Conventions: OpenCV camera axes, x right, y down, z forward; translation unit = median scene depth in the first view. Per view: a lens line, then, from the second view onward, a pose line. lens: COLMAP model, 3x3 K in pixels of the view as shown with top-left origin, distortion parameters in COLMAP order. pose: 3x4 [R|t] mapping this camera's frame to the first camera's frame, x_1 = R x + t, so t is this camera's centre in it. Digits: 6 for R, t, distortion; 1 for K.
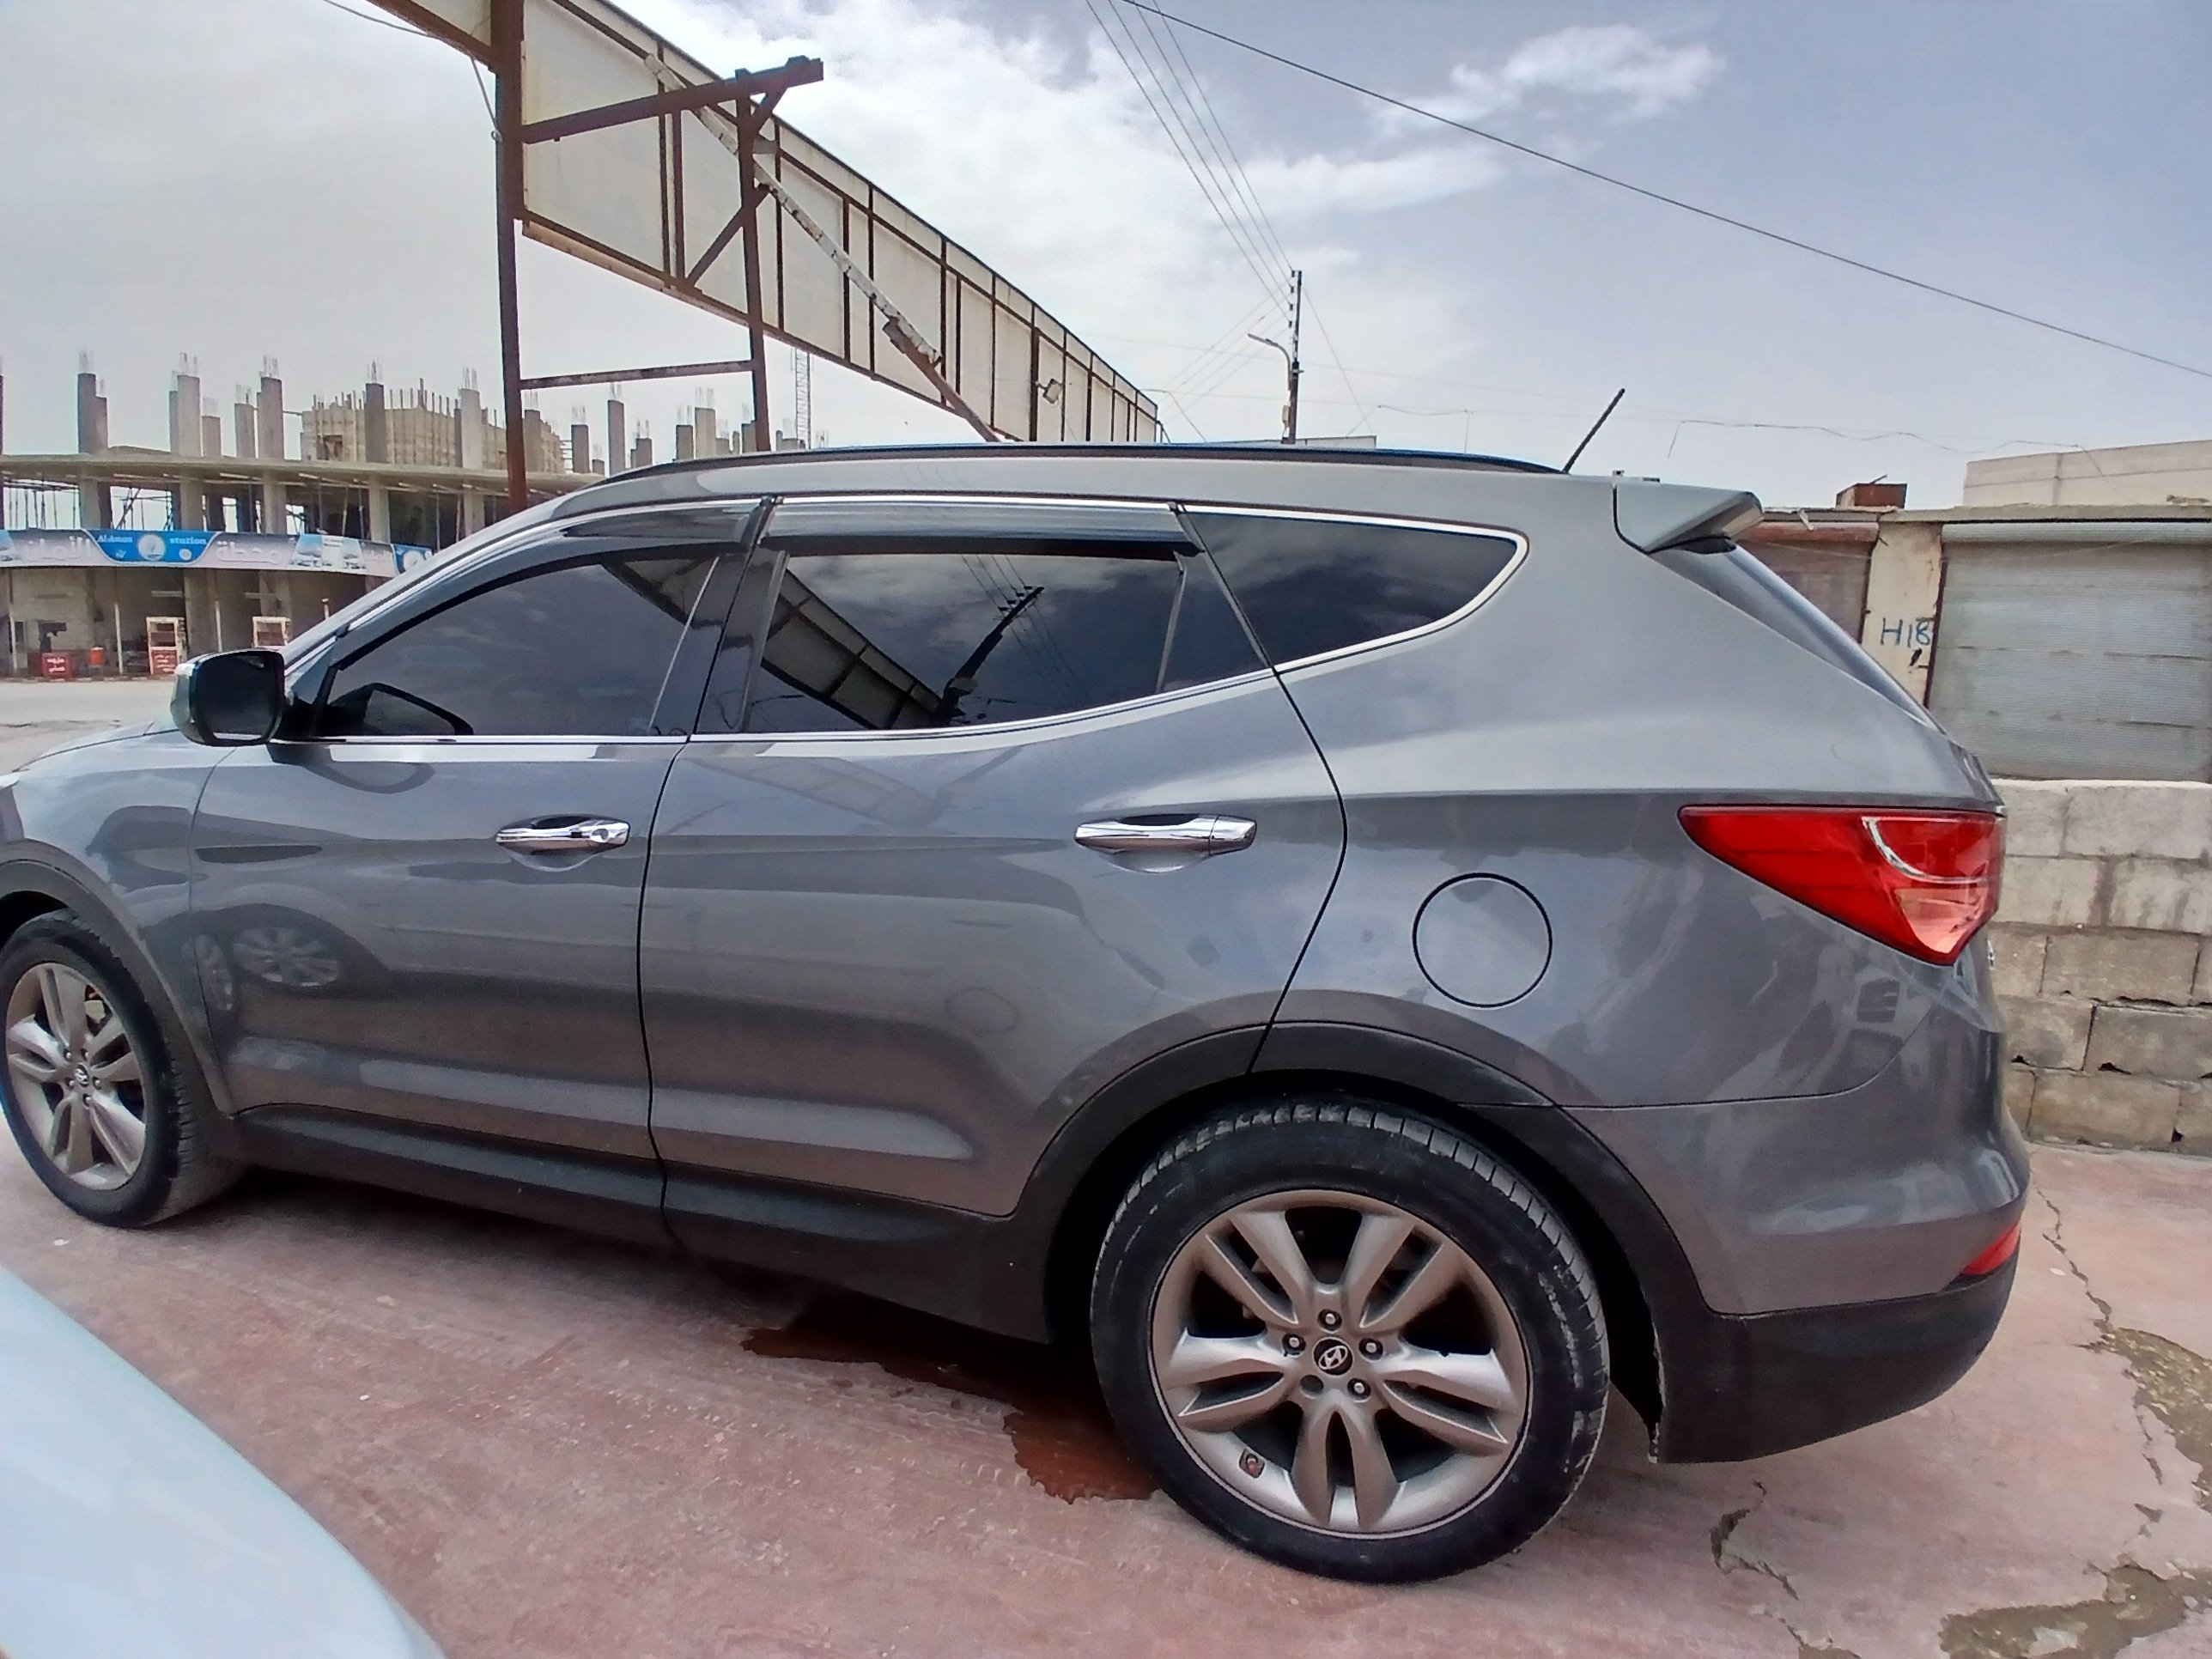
lens RADIAL K [[1135.8, 0, 1140.6], [0, 1135.8, 814.6], [0, 0, 1]] dist [-0.024027, -0.030723]
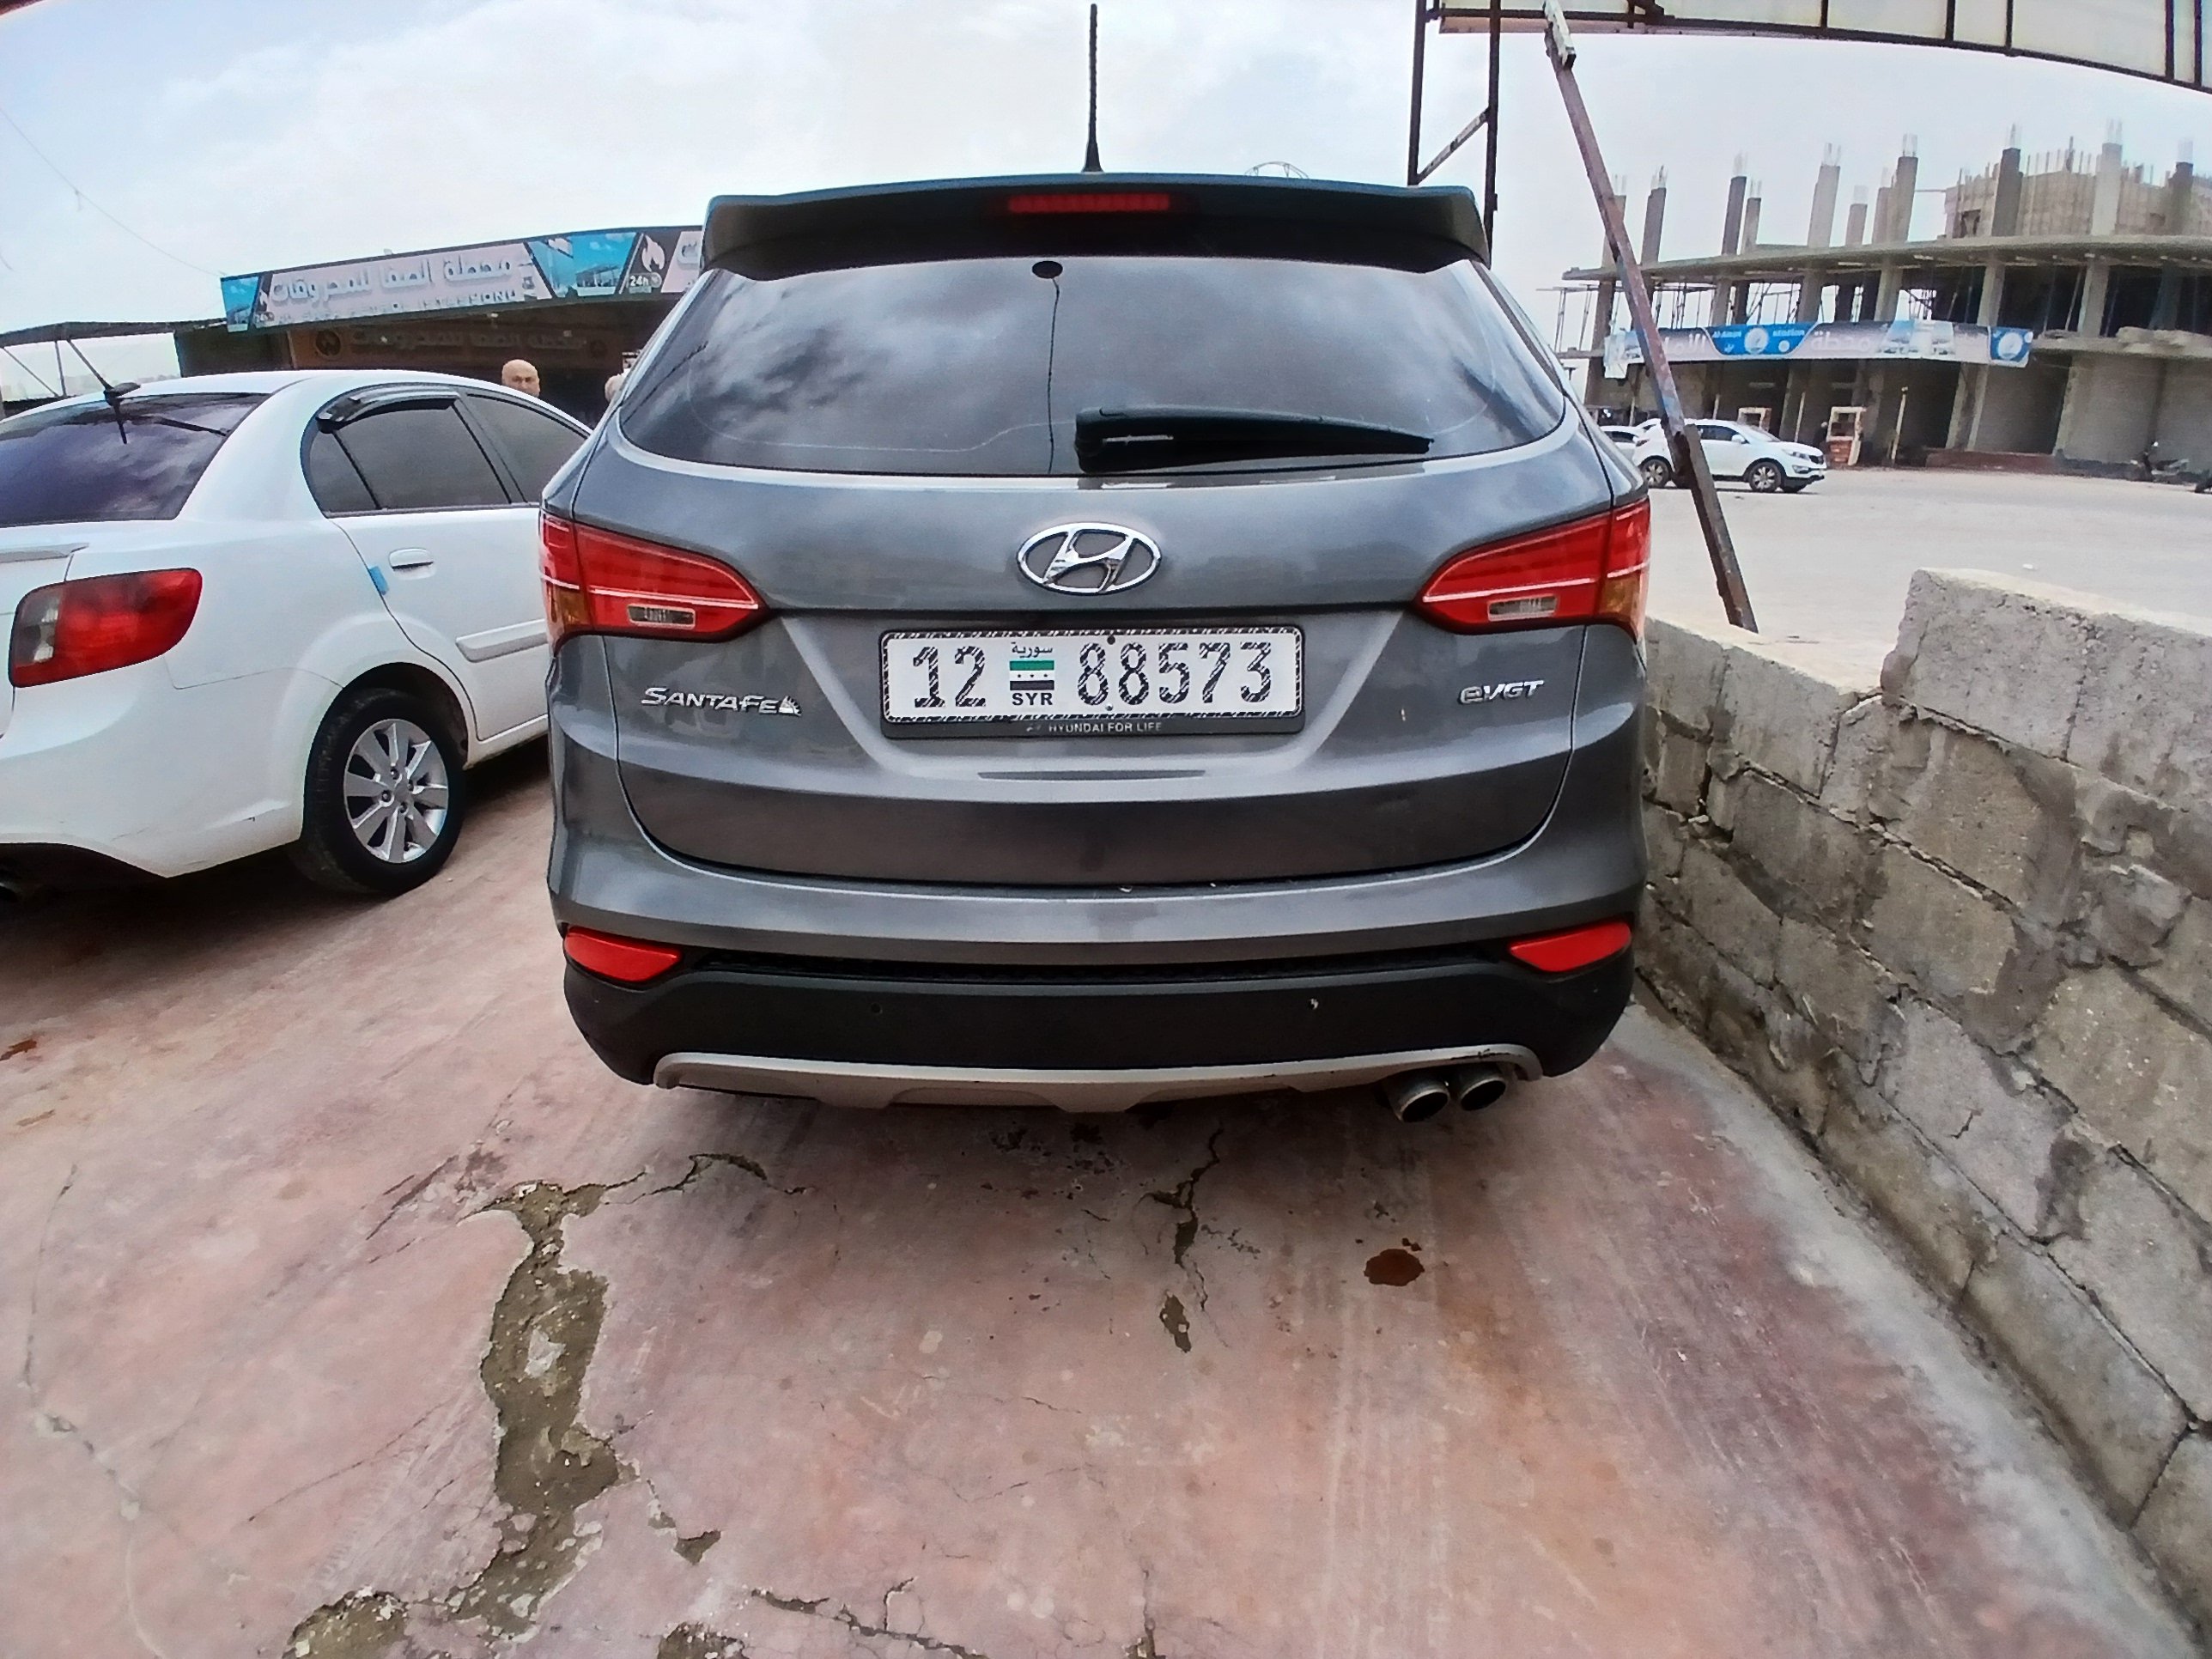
lens RADIAL K [[1135.8, 0, 1076.1], [0, 1135.8, 822.1], [0, 0, 1]] dist [-0.024027, -0.030723]
pose [[0.257776, 0.293065, -0.920687, 0.190220], [-0.120054, 0.955221, 0.270445, -0.013176], [0.958717, 0.040817, 0.281416, 0.138136]]
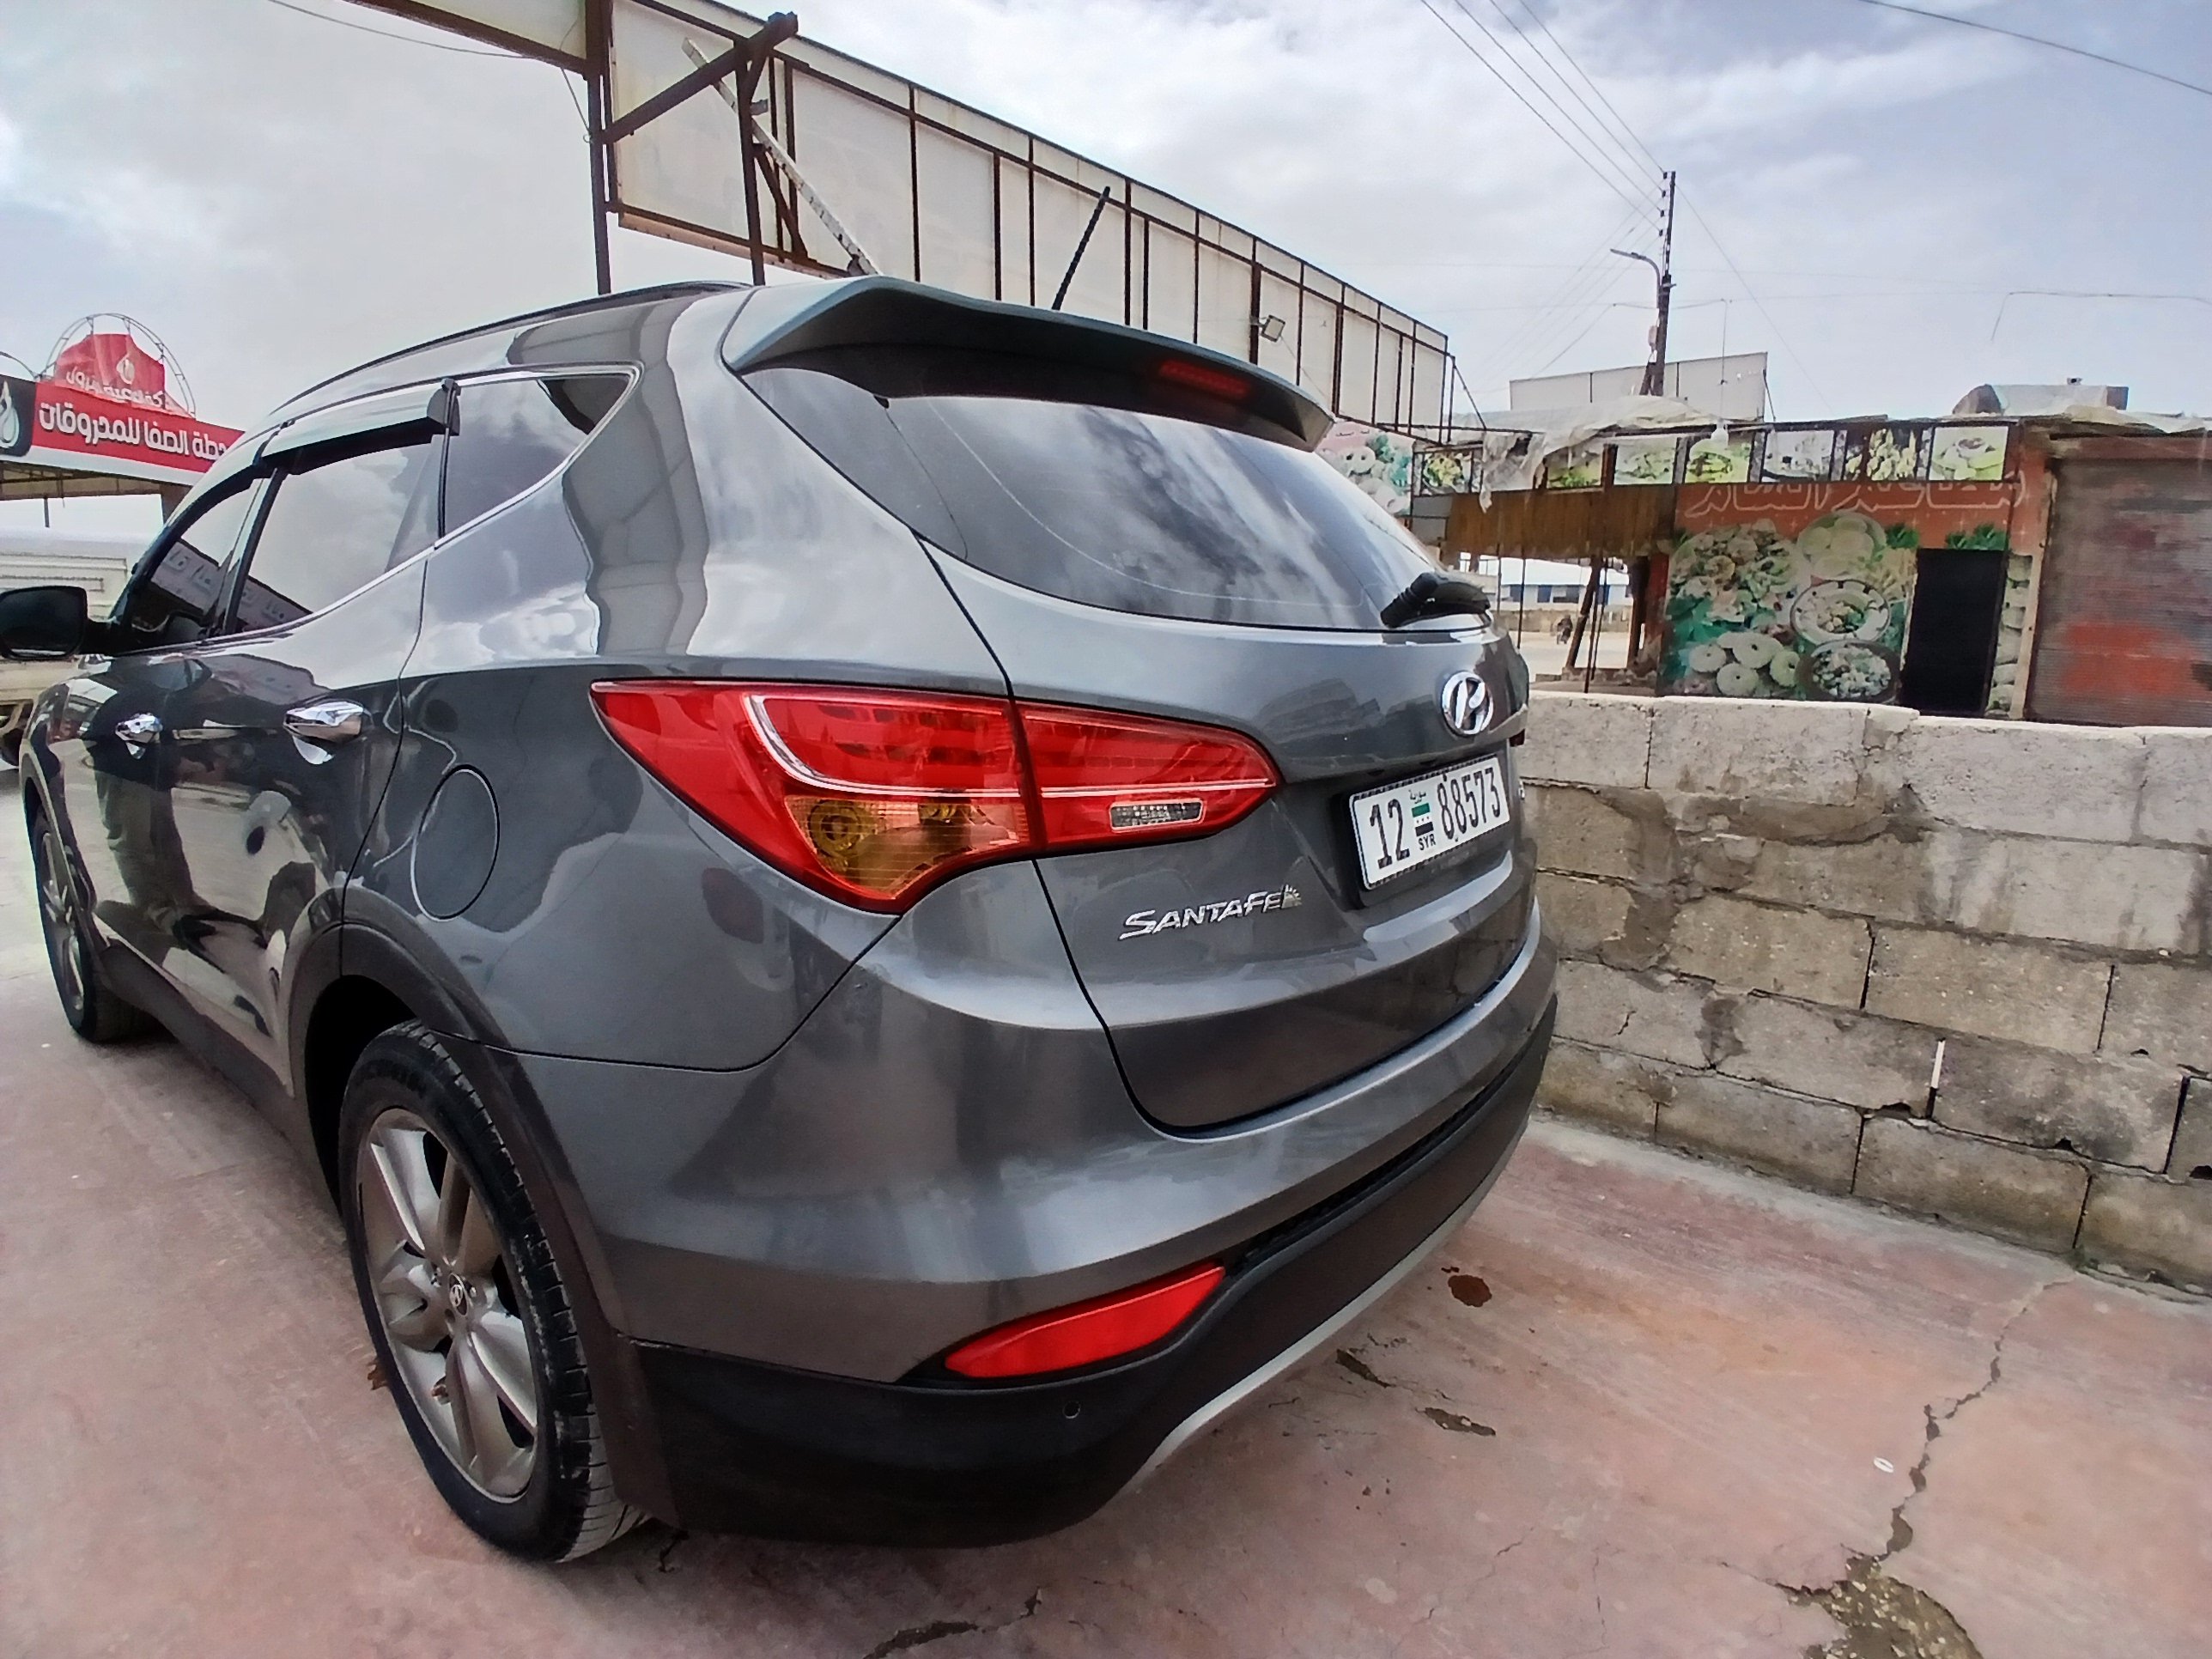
lens RADIAL K [[1135.8, 0, 1119.5], [0, 1135.8, 821.5], [0, 0, 1]] dist [-0.024027, -0.030723]
pose [[0.930215, 0.044872, -0.364262, 0.077104], [-0.032982, 0.998702, 0.038802, 0.003085], [0.365531, -0.024080, 0.930488, 0.028048]]
